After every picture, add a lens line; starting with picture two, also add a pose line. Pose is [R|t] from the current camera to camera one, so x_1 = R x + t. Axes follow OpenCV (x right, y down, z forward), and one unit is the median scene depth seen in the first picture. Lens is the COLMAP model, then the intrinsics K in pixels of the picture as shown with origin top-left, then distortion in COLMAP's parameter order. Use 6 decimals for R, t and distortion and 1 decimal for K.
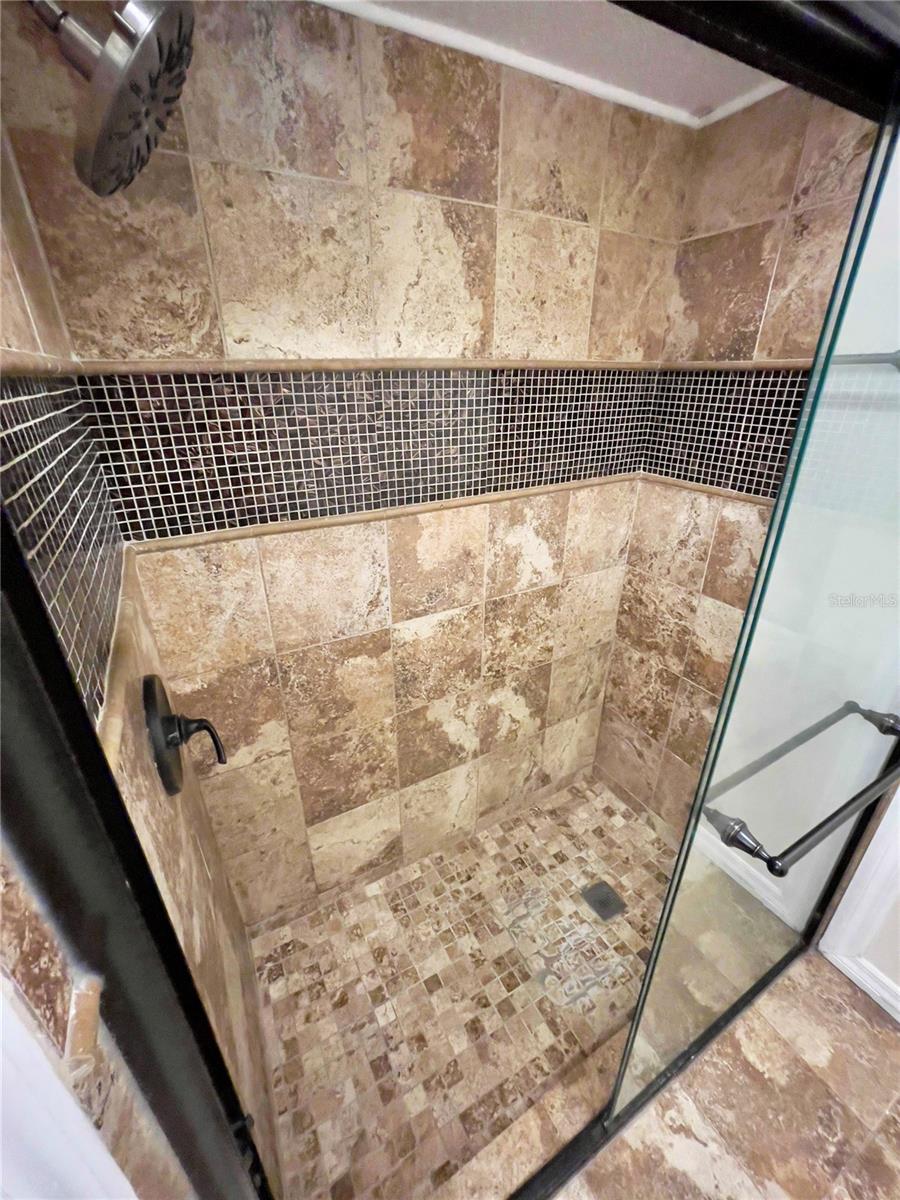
lens RADIAL K [[488.0, 0, 459.4], [0, 488.0, 600.4], [0, 0, 1]] dist [-0.013830, 0.007754]
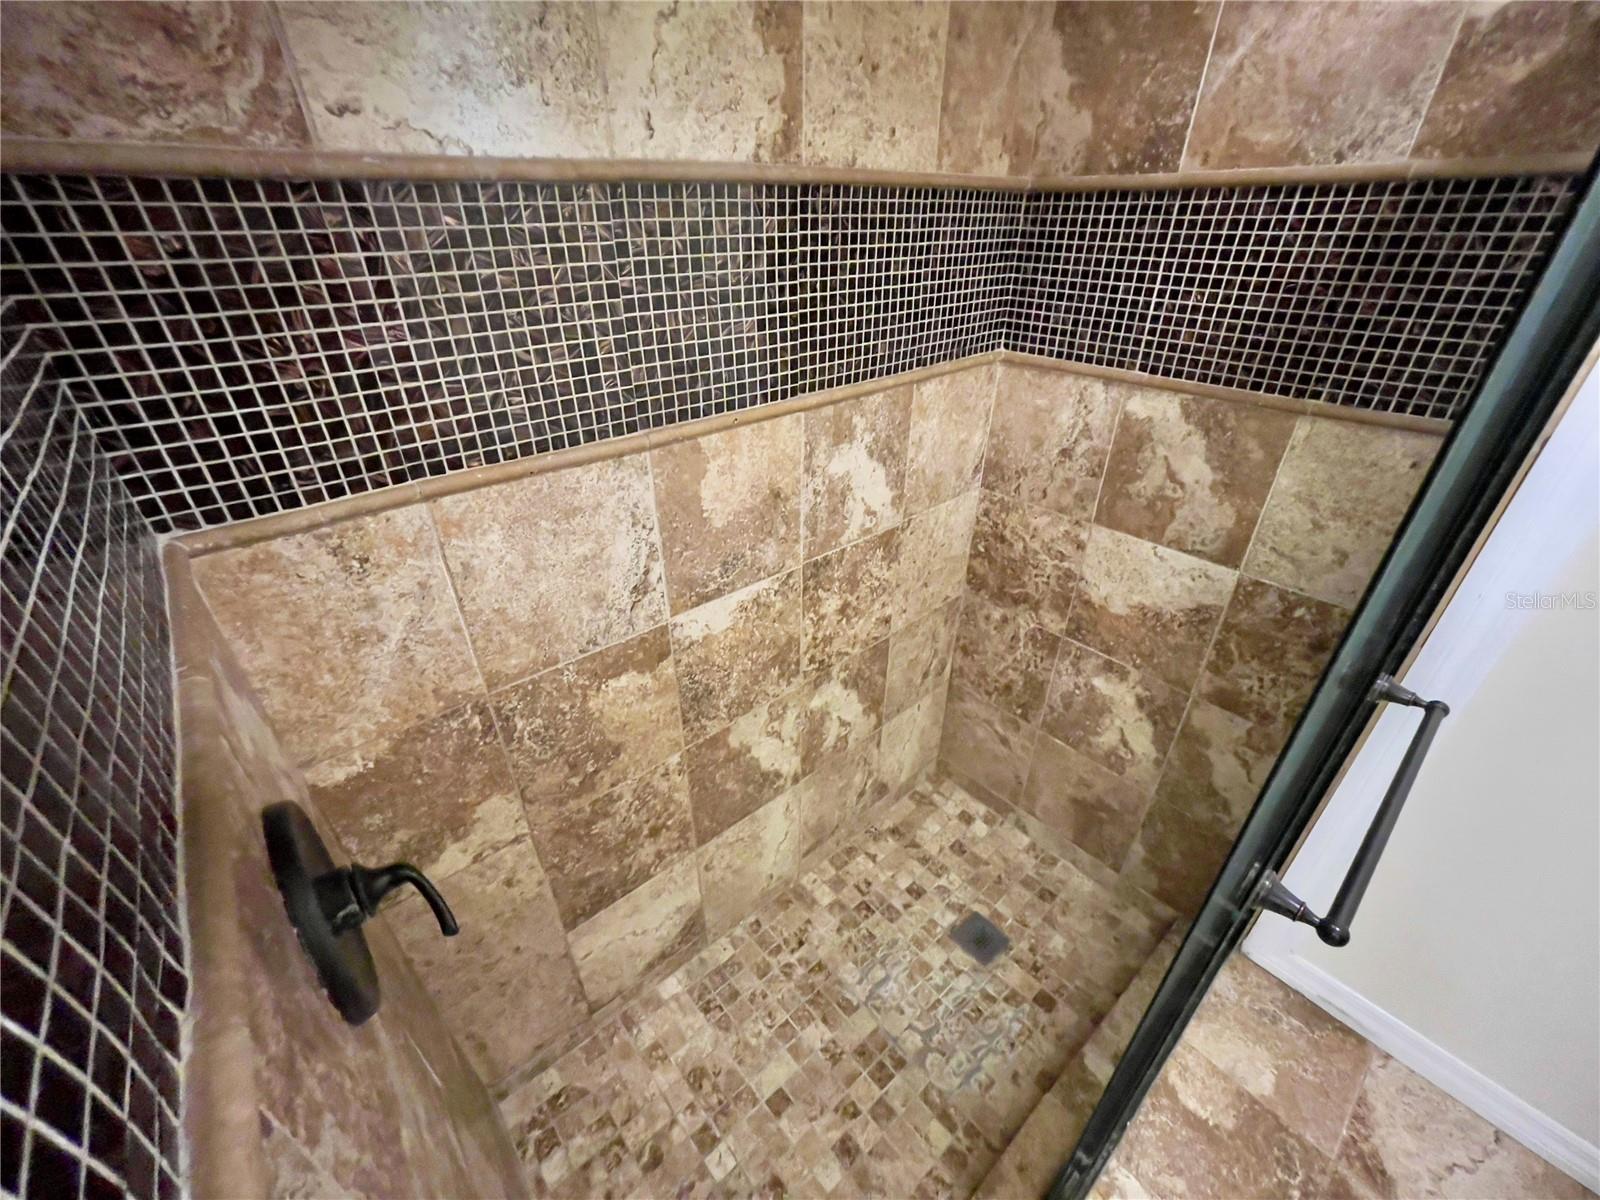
lens RADIAL K [[650.6, 0, 813.2], [0, 650.6, 609.6], [0, 0, 1]] dist [-0.013830, 0.007754]
pose [[0.979870, -0.105914, 0.169227, -0.100188], [0.085722, 0.988762, 0.122484, -0.048412], [-0.180298, -0.105512, 0.977937, 0.147996]]
